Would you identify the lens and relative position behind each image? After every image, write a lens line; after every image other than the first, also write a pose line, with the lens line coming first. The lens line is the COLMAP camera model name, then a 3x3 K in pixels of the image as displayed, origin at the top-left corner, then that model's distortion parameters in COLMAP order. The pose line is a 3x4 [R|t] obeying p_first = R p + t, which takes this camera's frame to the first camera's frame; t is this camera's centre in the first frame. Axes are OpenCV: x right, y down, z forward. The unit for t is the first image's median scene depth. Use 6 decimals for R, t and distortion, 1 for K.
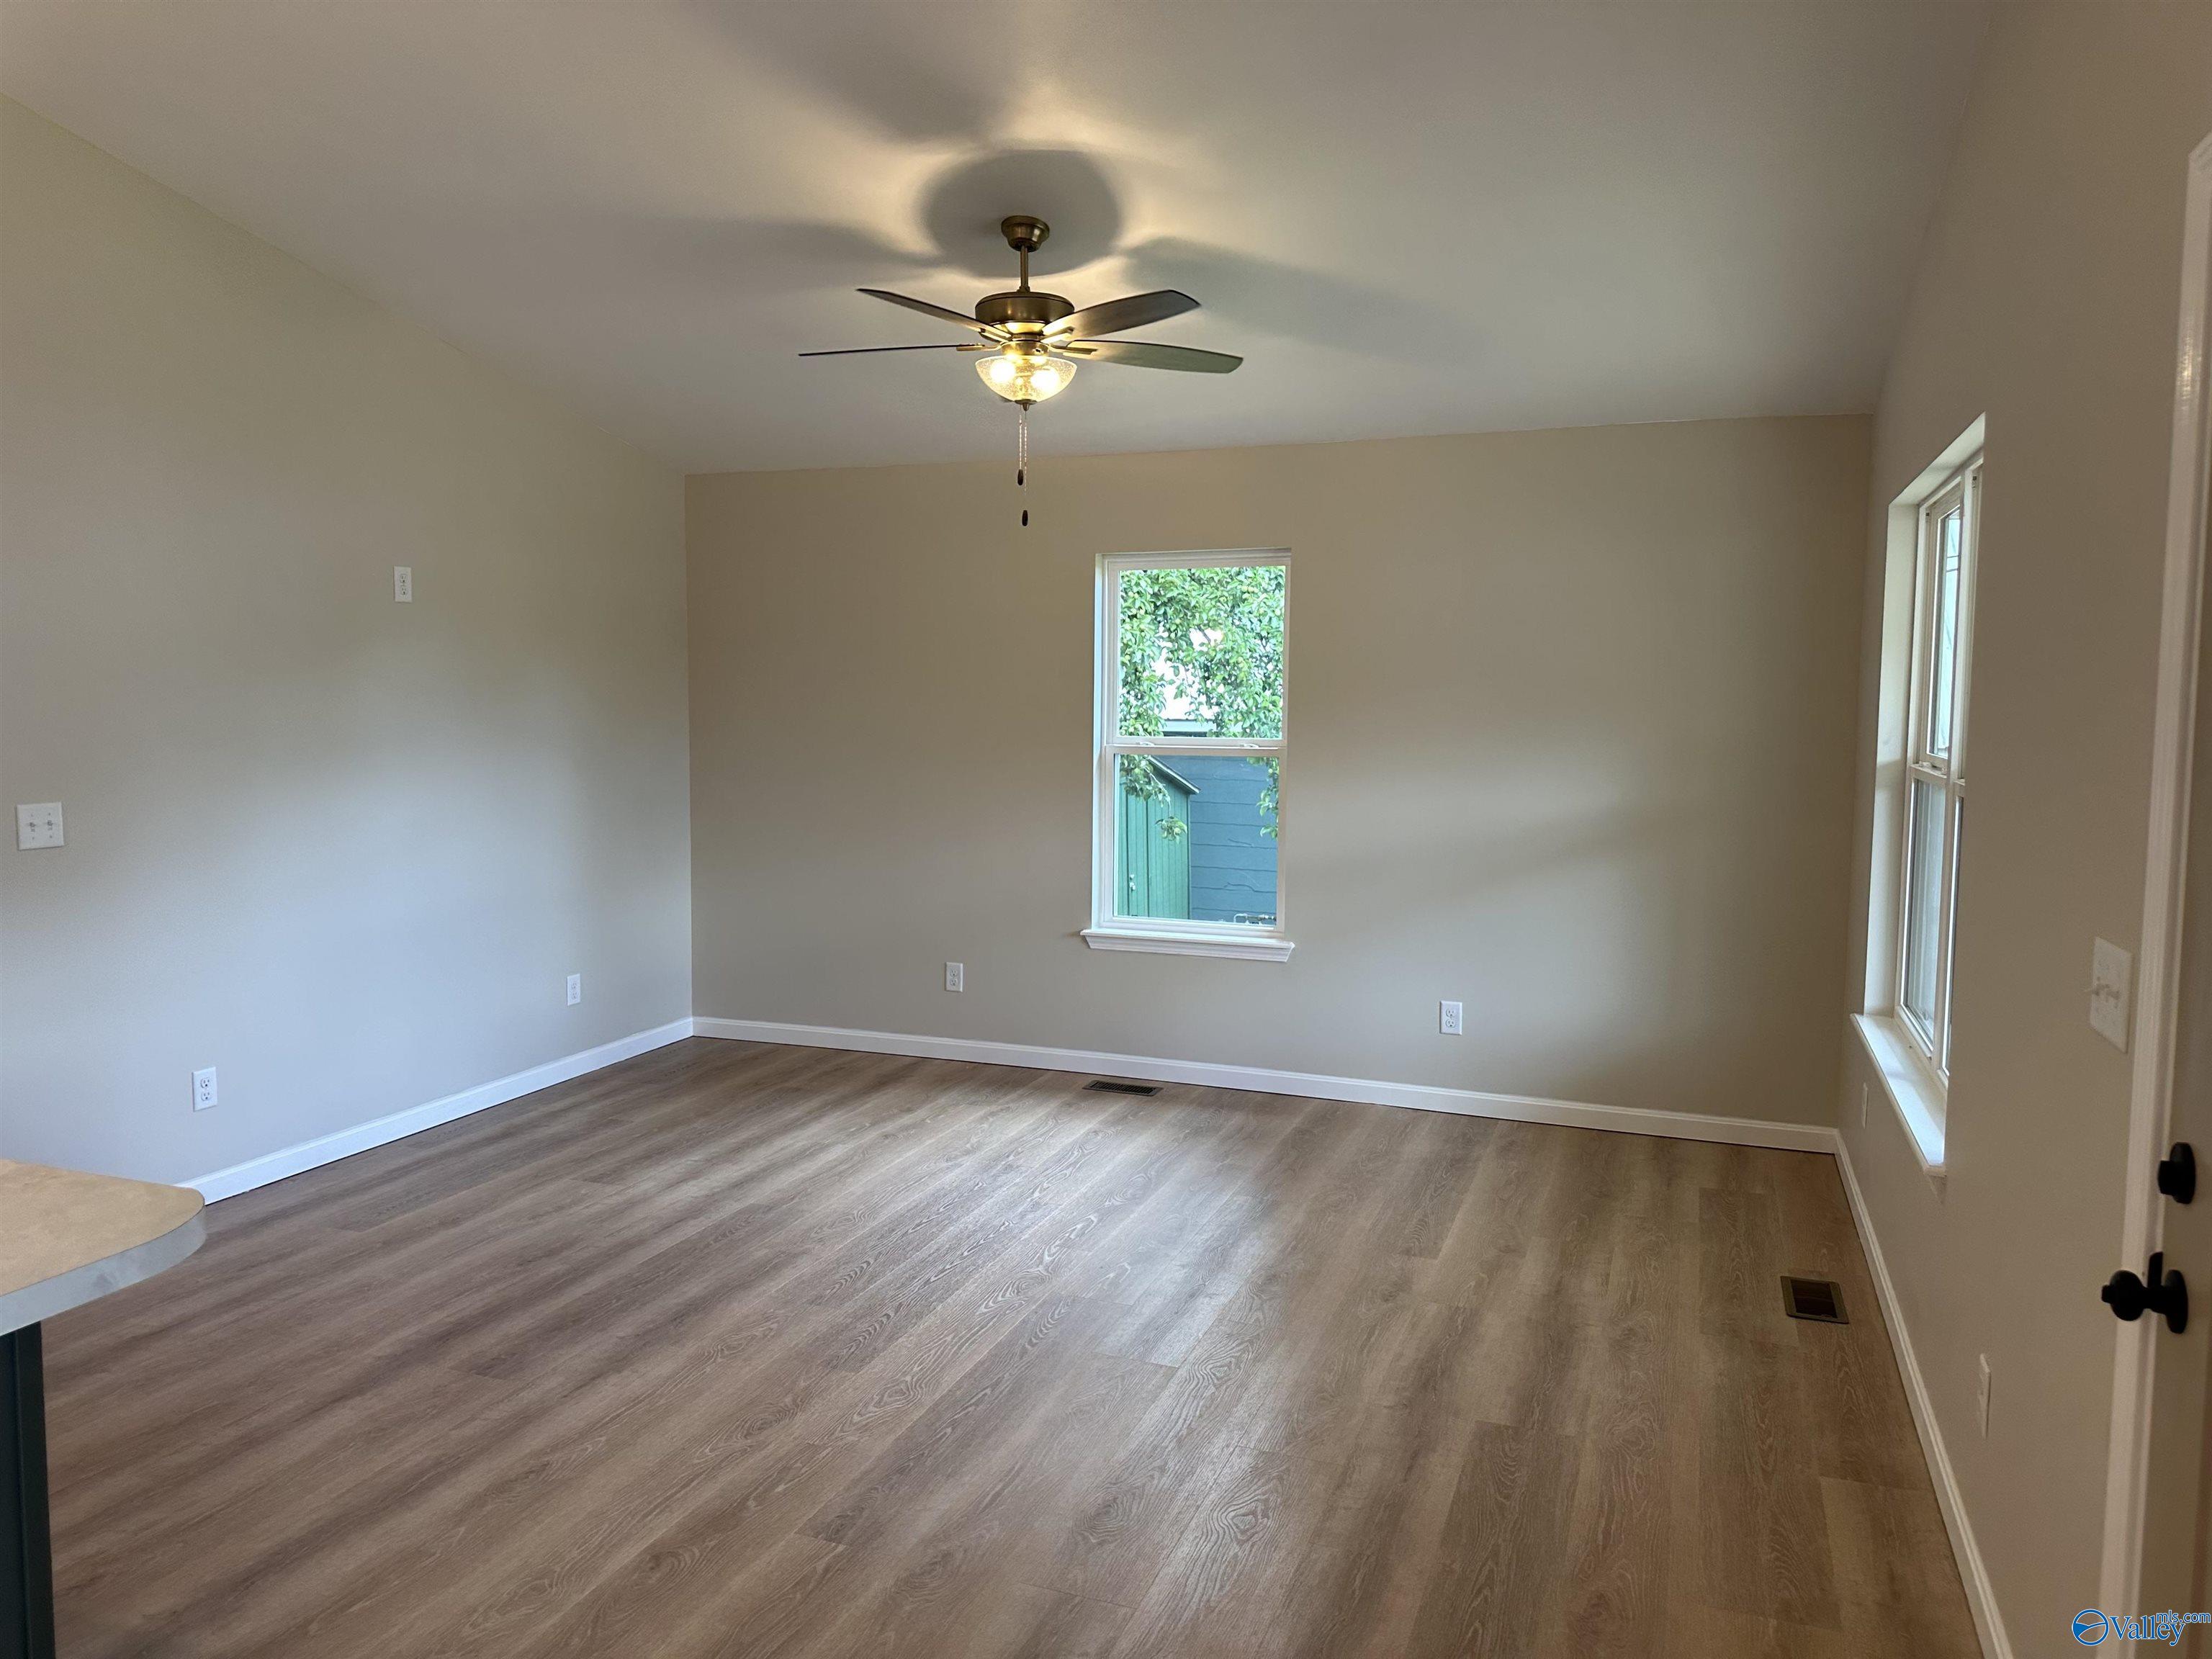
lens RADIAL K [[1573.2, 0, 1108.0], [0, 1573.2, 815.8], [0, 0, 1]] dist [0.050875, -0.067481]
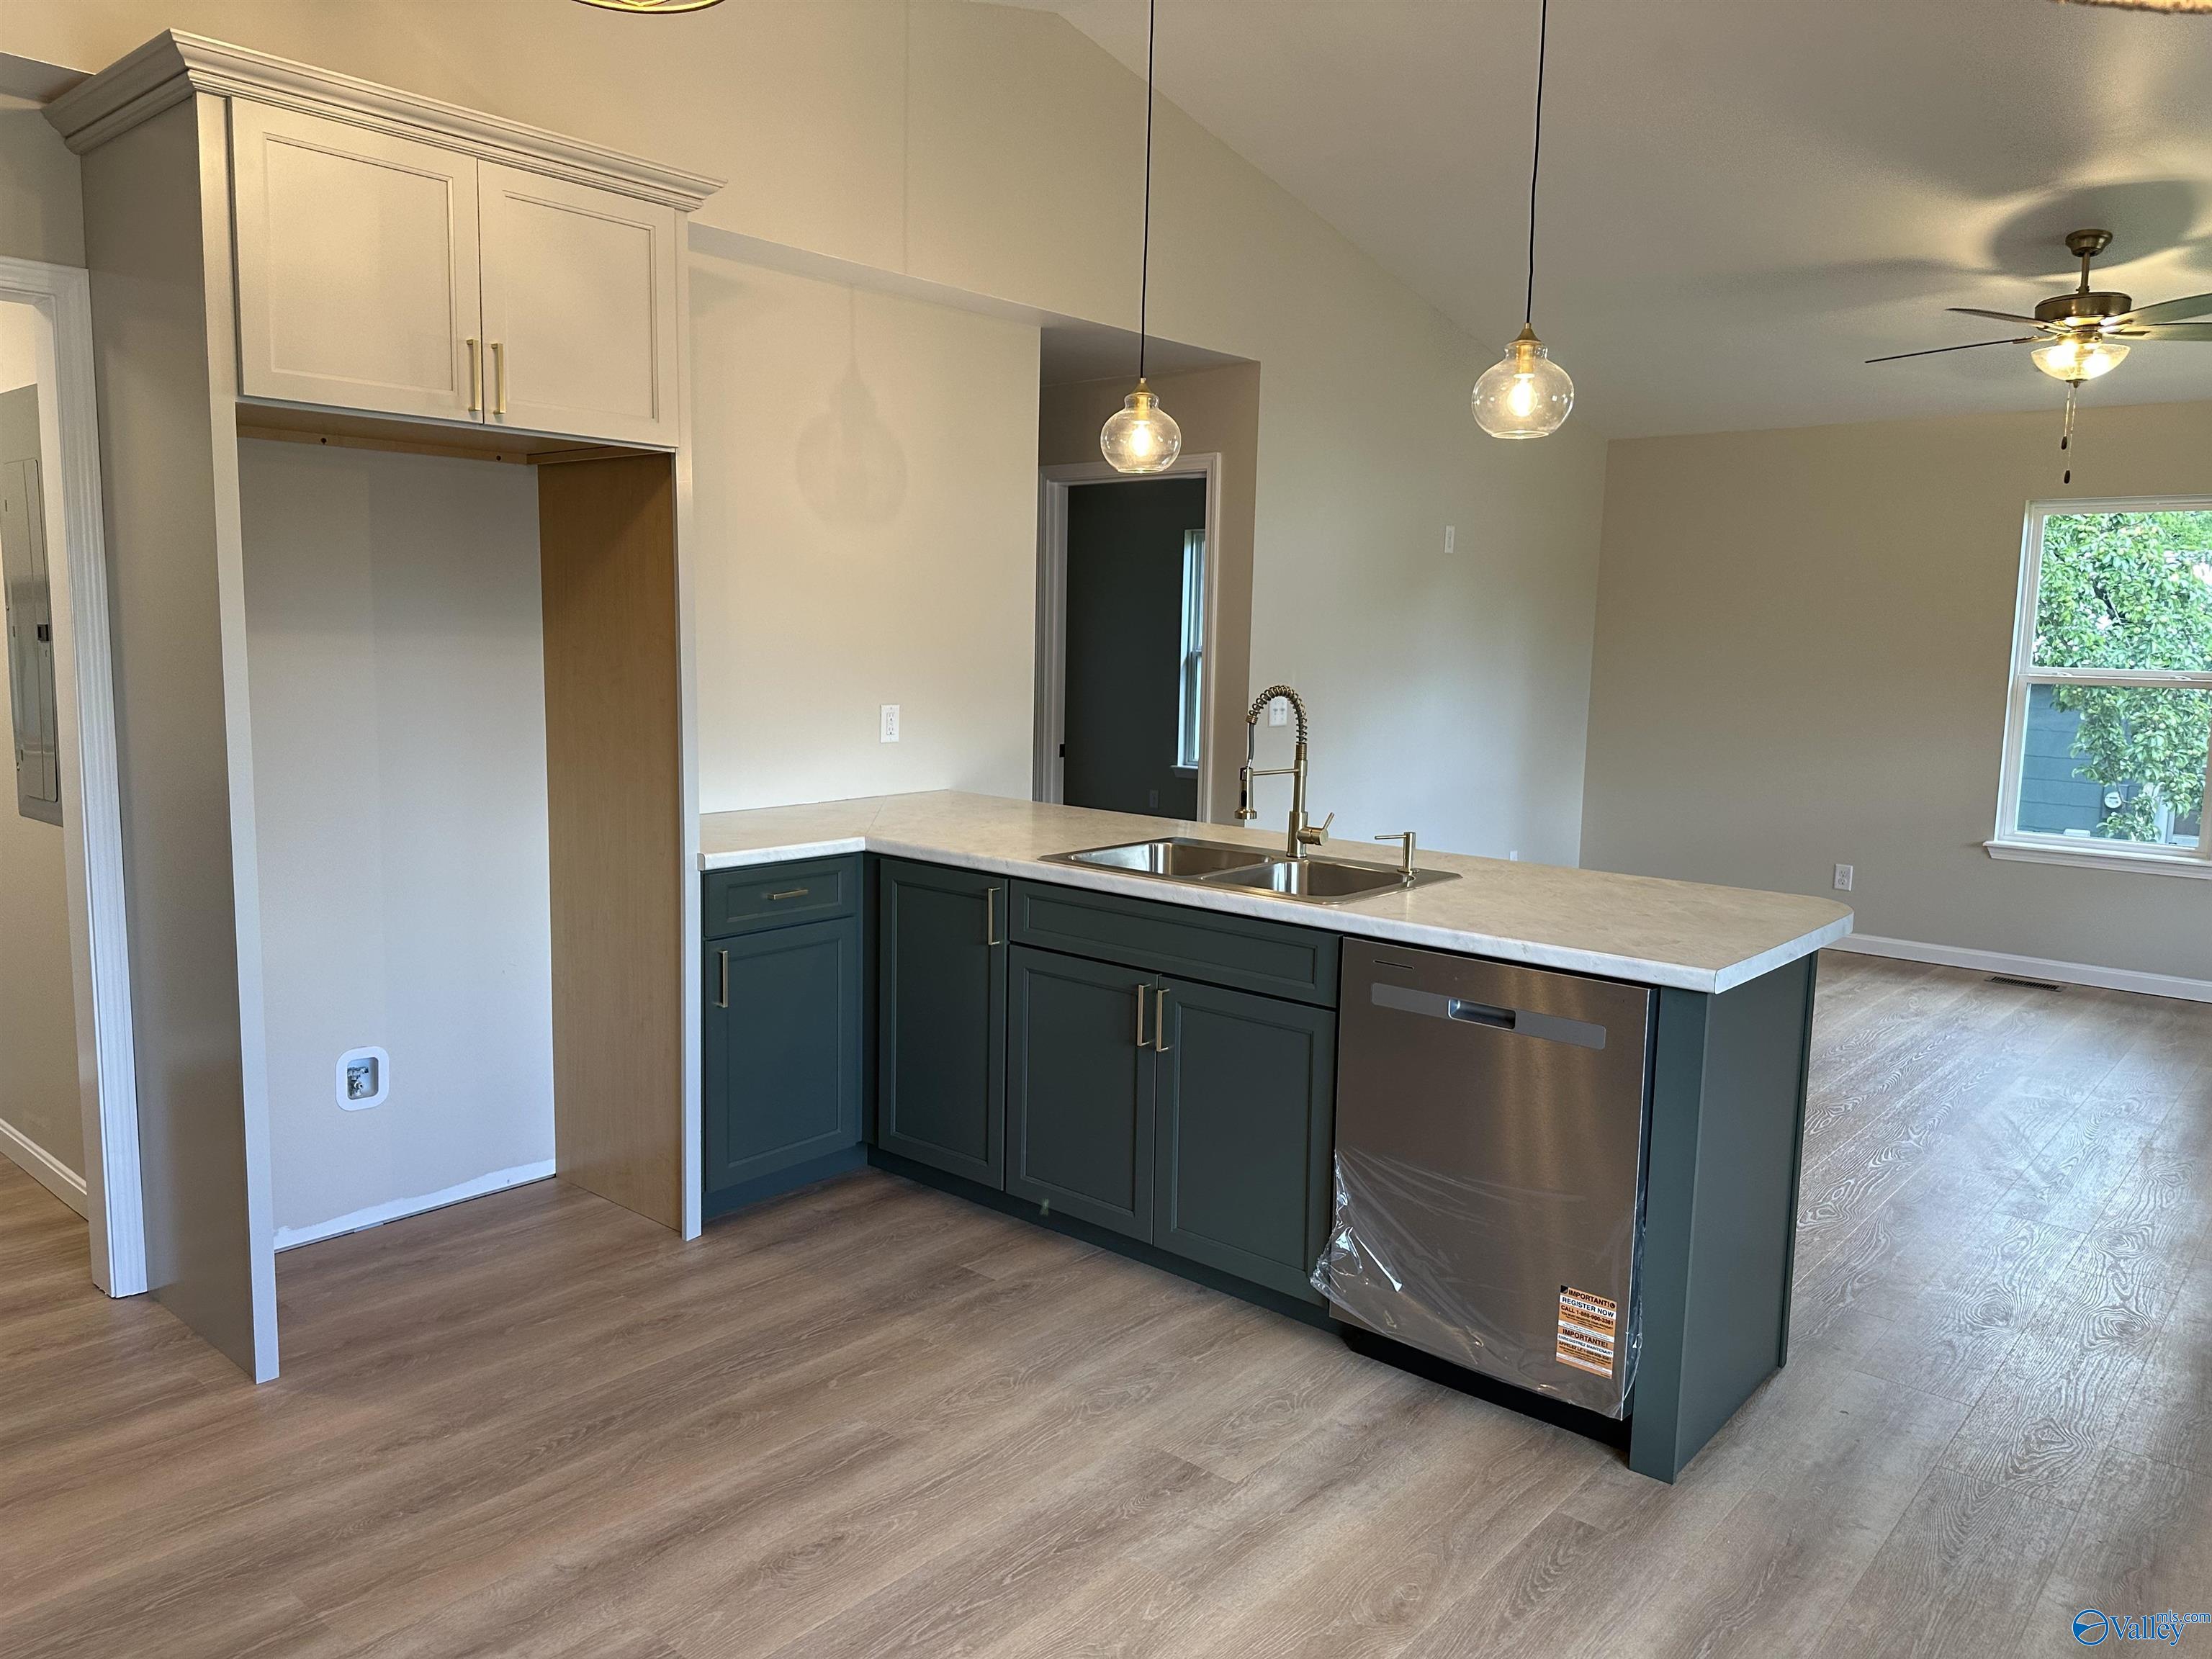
lens RADIAL K [[1573.2, 0, 1152.3], [0, 1573.2, 799.7], [0, 0, 1]] dist [0.050875, -0.067481]
pose [[0.938675, 0.047092, -0.341572, -0.214692], [-0.037564, 0.998700, 0.034460, 0.030528], [0.342751, -0.019515, 0.939224, -0.293609]]
